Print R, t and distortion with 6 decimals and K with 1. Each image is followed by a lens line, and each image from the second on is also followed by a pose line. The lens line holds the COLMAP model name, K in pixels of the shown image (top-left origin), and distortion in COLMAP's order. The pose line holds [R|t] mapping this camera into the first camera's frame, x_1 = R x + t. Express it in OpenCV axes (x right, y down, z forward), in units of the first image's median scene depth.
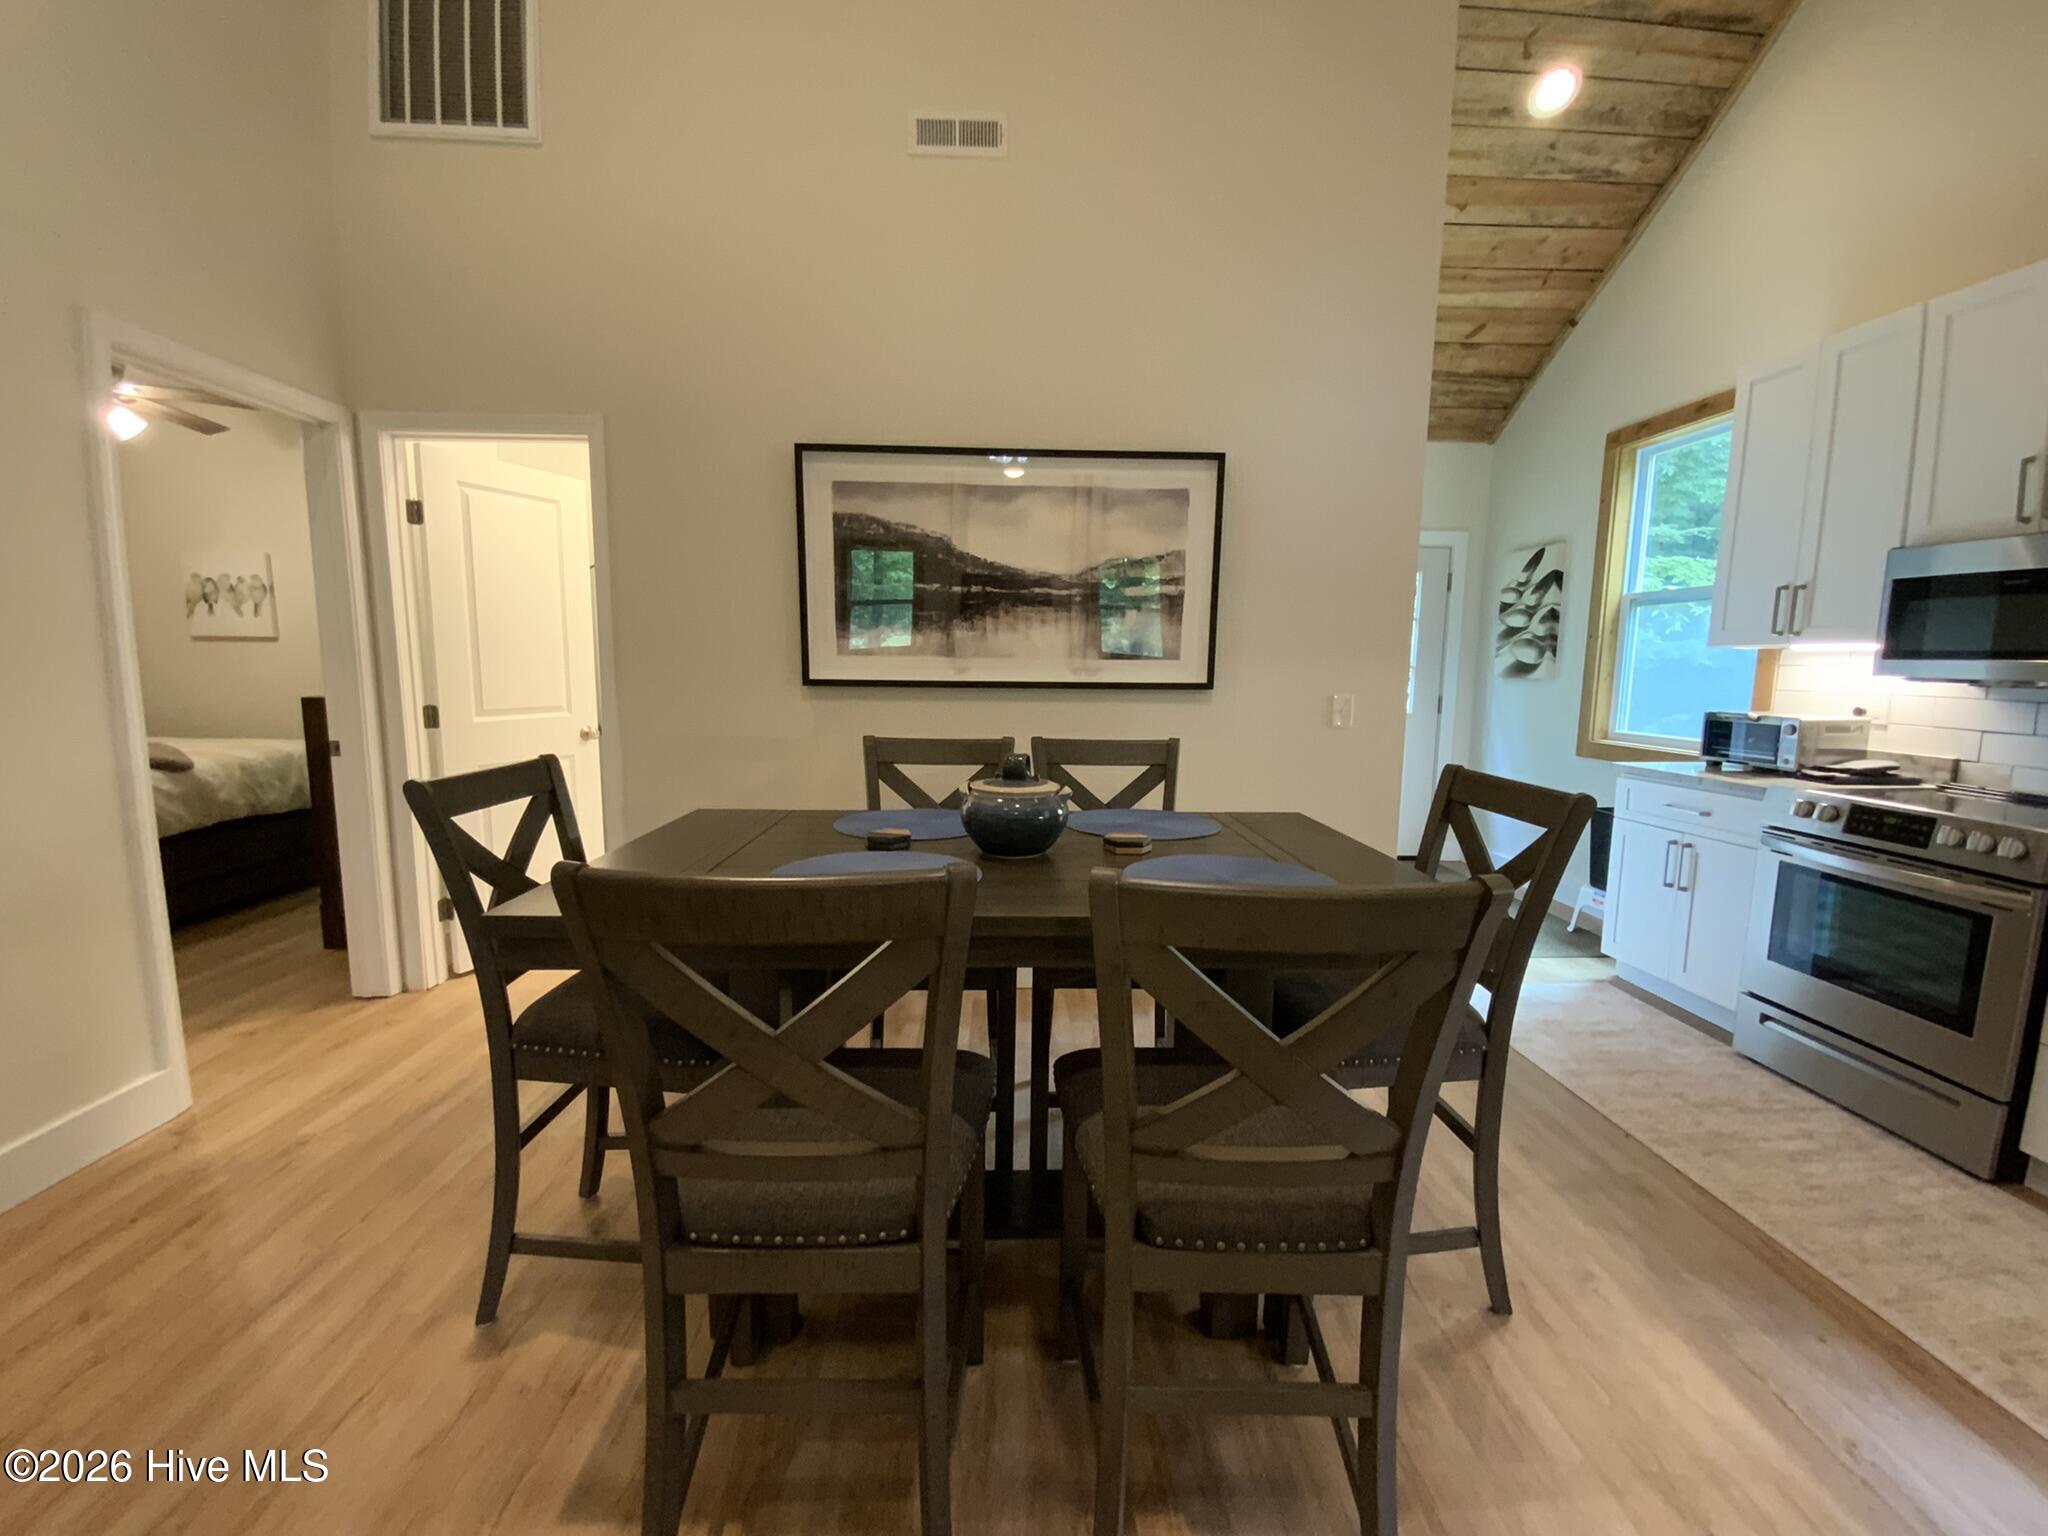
lens RADIAL K [[834.6, 0, 1022.2], [0, 834.6, 758.2], [0, 0, 1]] dist [-0.003178, -0.000236]
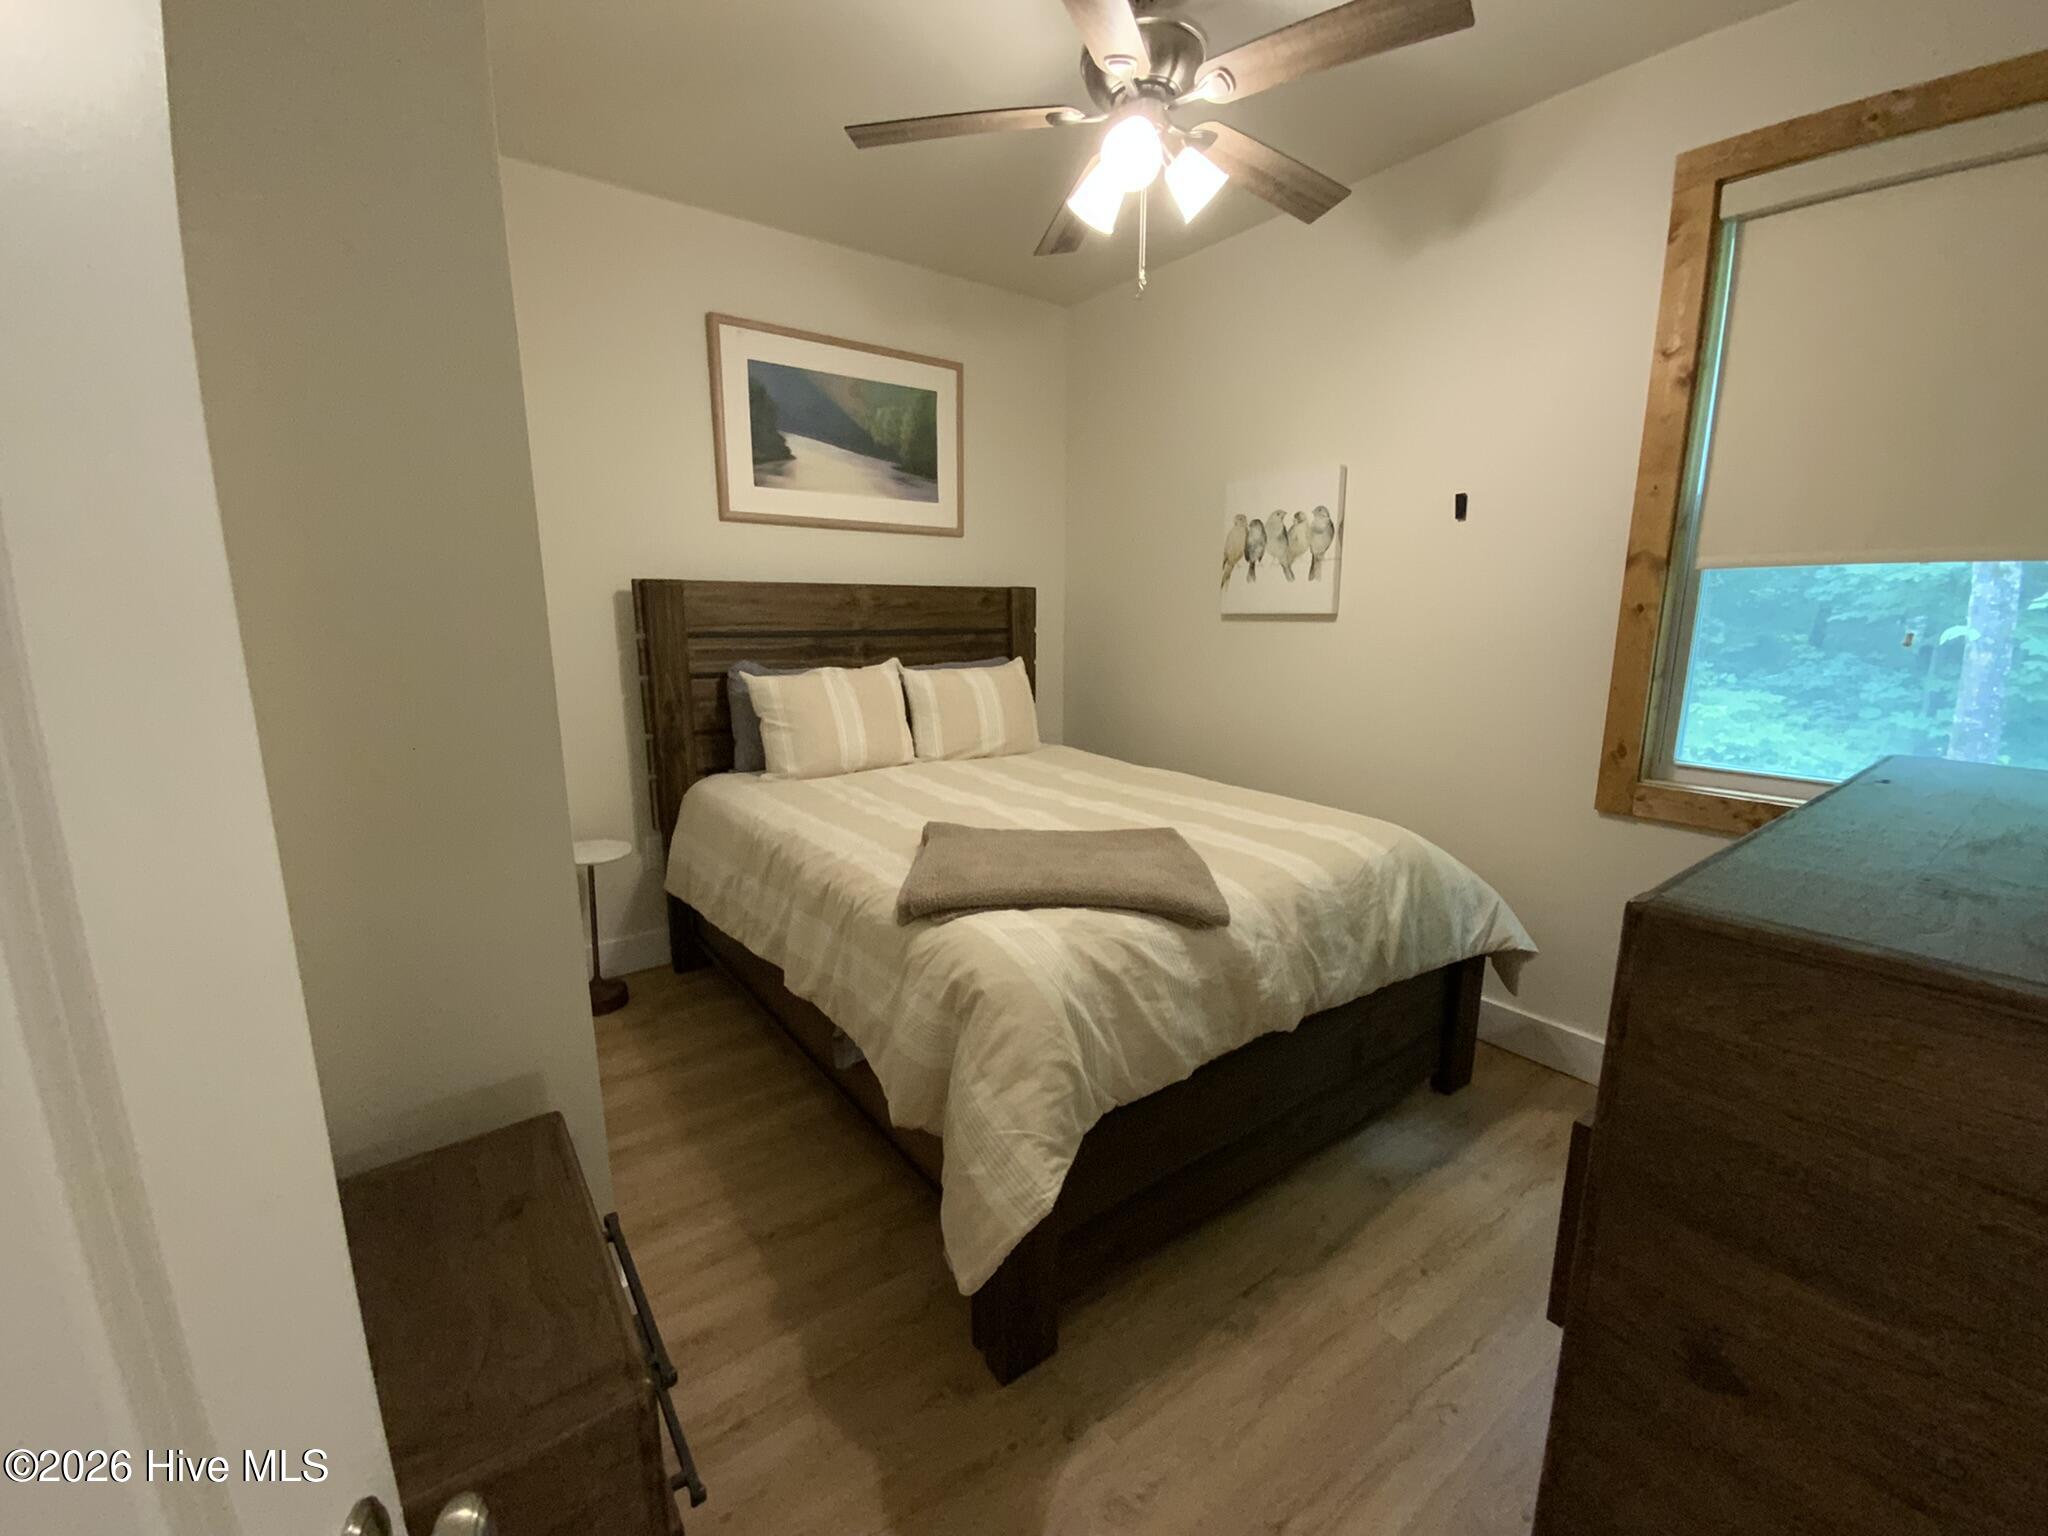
lens RADIAL K [[834.6, 0, 1023.2], [0, 834.6, 759.2], [0, 0, 1]] dist [-0.003178, -0.000236]
pose [[0.566463, 0.131853, -0.813471, -0.546591], [-0.093932, 0.991015, 0.095220, -0.082790], [0.818717, 0.022472, 0.573758, 0.504704]]
